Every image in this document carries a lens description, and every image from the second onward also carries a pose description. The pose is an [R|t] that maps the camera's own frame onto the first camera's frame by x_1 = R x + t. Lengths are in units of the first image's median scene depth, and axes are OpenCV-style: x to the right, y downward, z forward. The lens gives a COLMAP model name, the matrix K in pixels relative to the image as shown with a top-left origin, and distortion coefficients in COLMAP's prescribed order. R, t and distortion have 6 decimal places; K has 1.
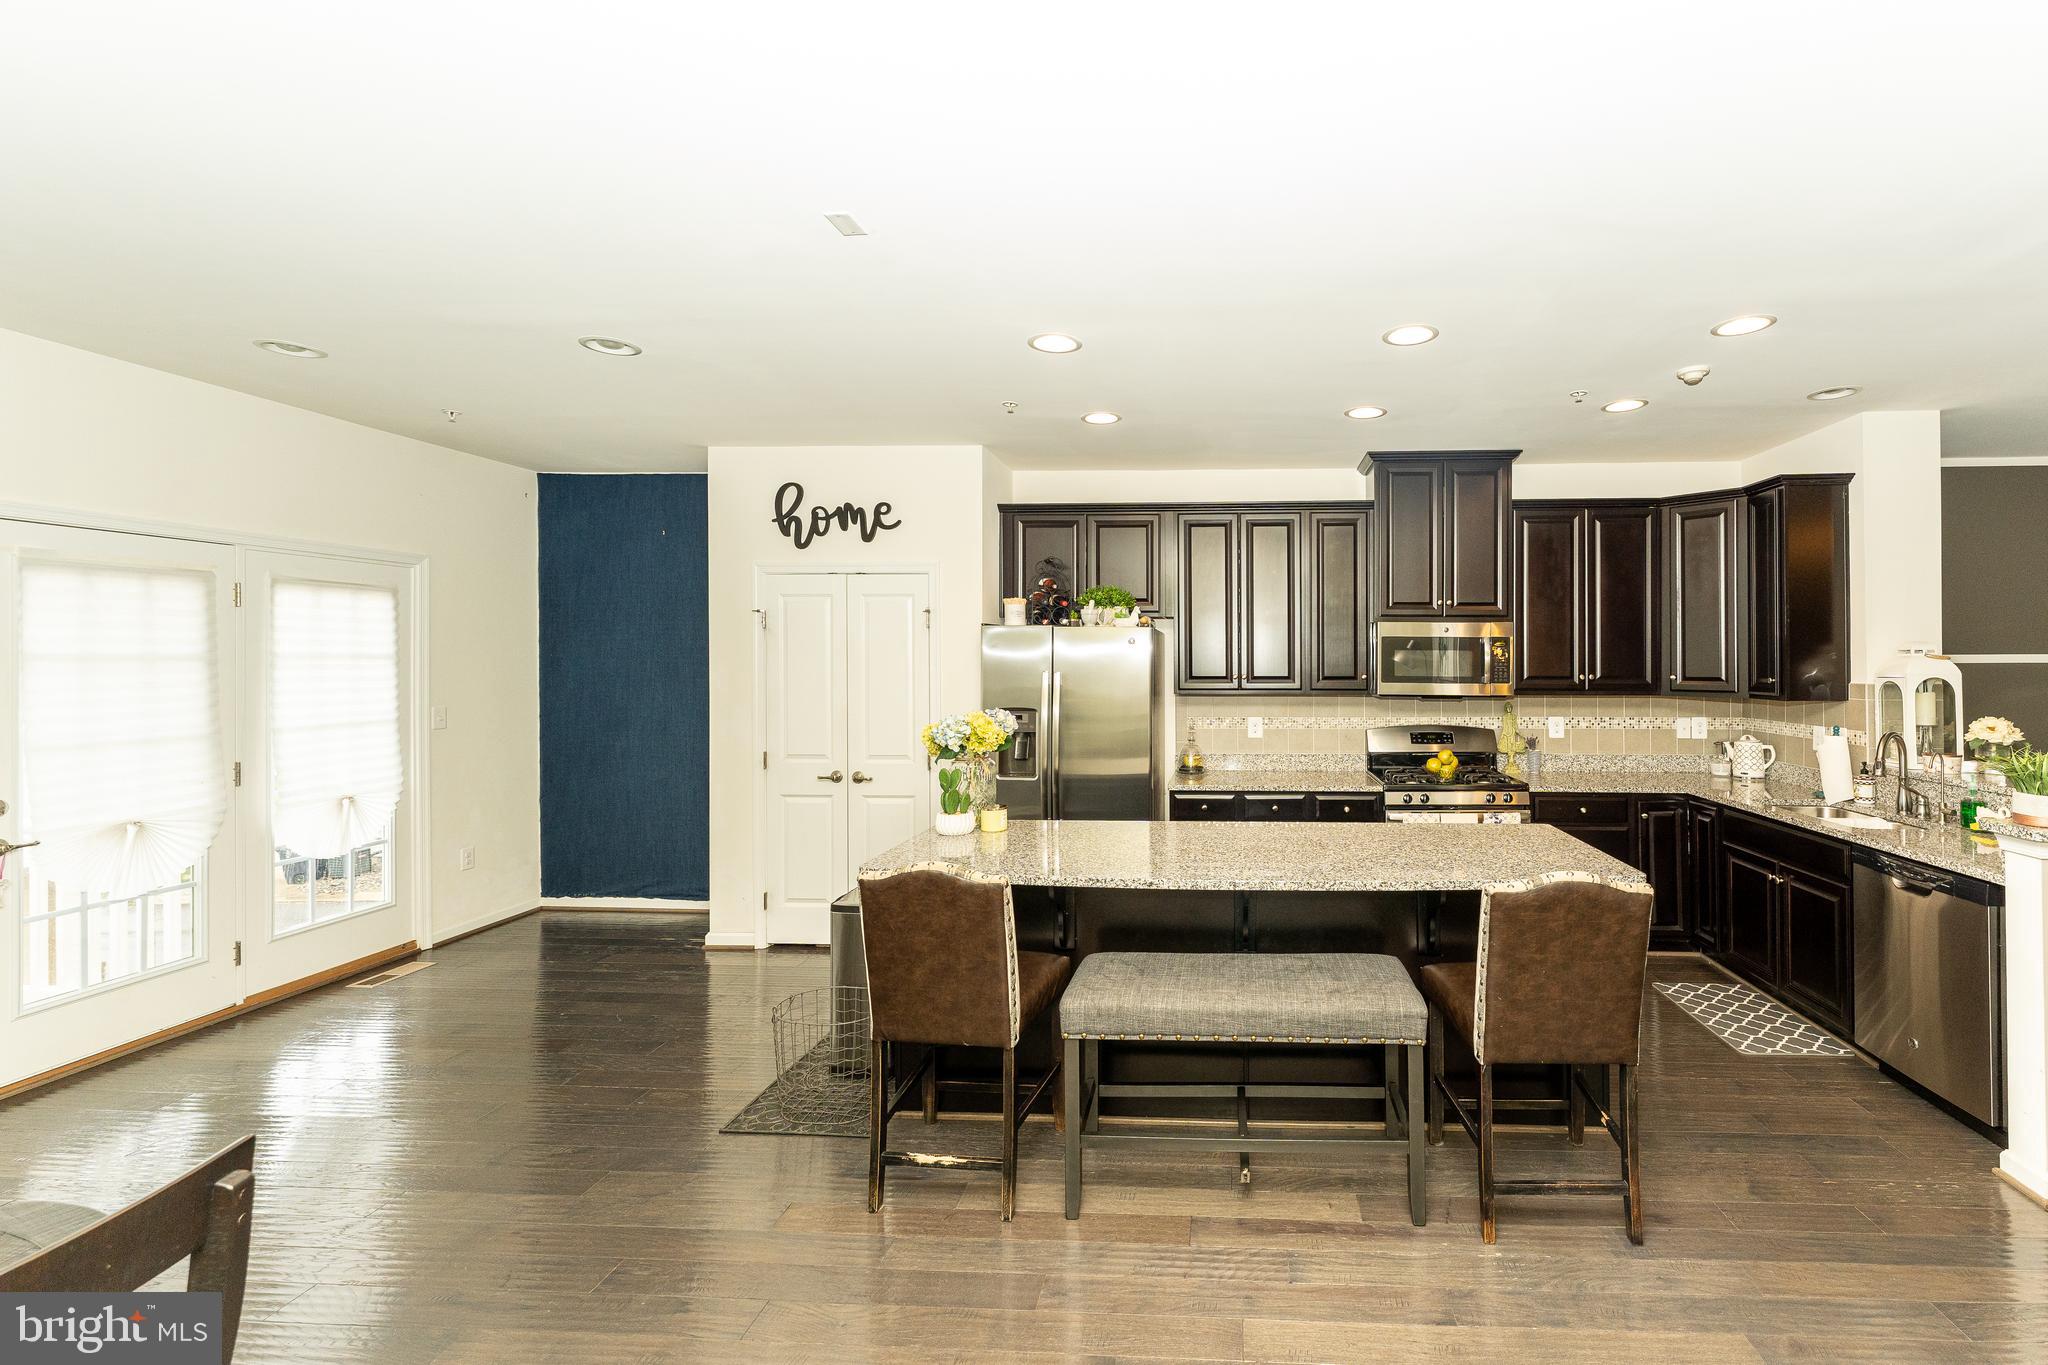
lens RADIAL K [[866.7, 0, 1023.5], [0, 866.7, 659.1], [0, 0, 1]] dist [0.004982, 0.001010]
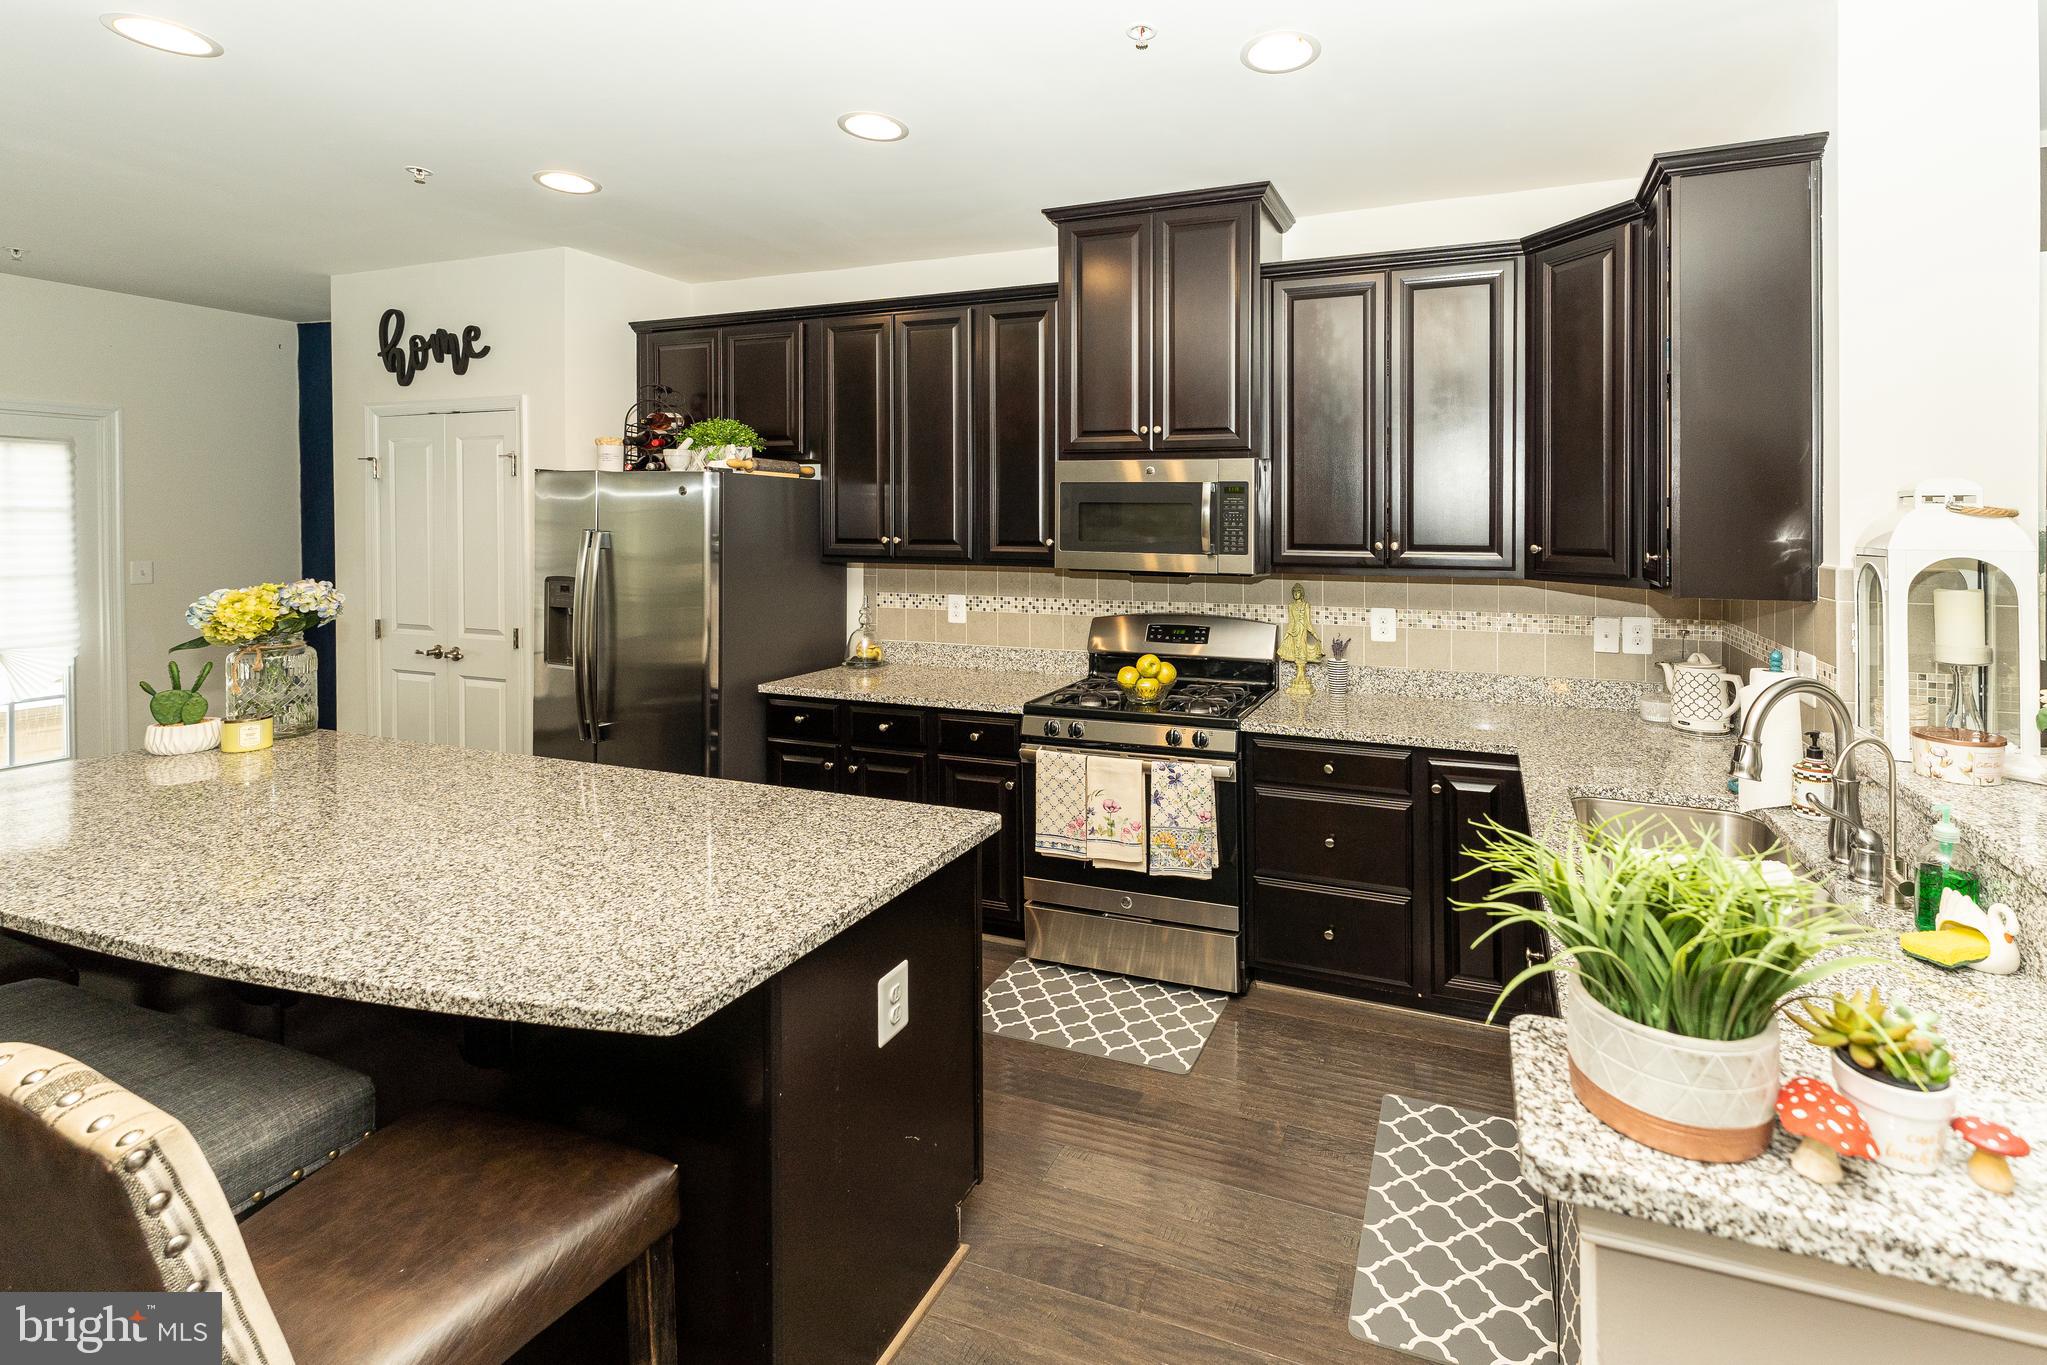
lens RADIAL K [[866.3, 0, 1018.5], [0, 866.3, 522.7], [0, 0, 1]] dist [0.004982, 0.001010]
pose [[0.960405, 0.005474, -0.278553, 0.571905], [-0.002301, 0.999929, 0.011716, -0.002758], [0.278597, -0.010611, 0.960349, 0.343069]]
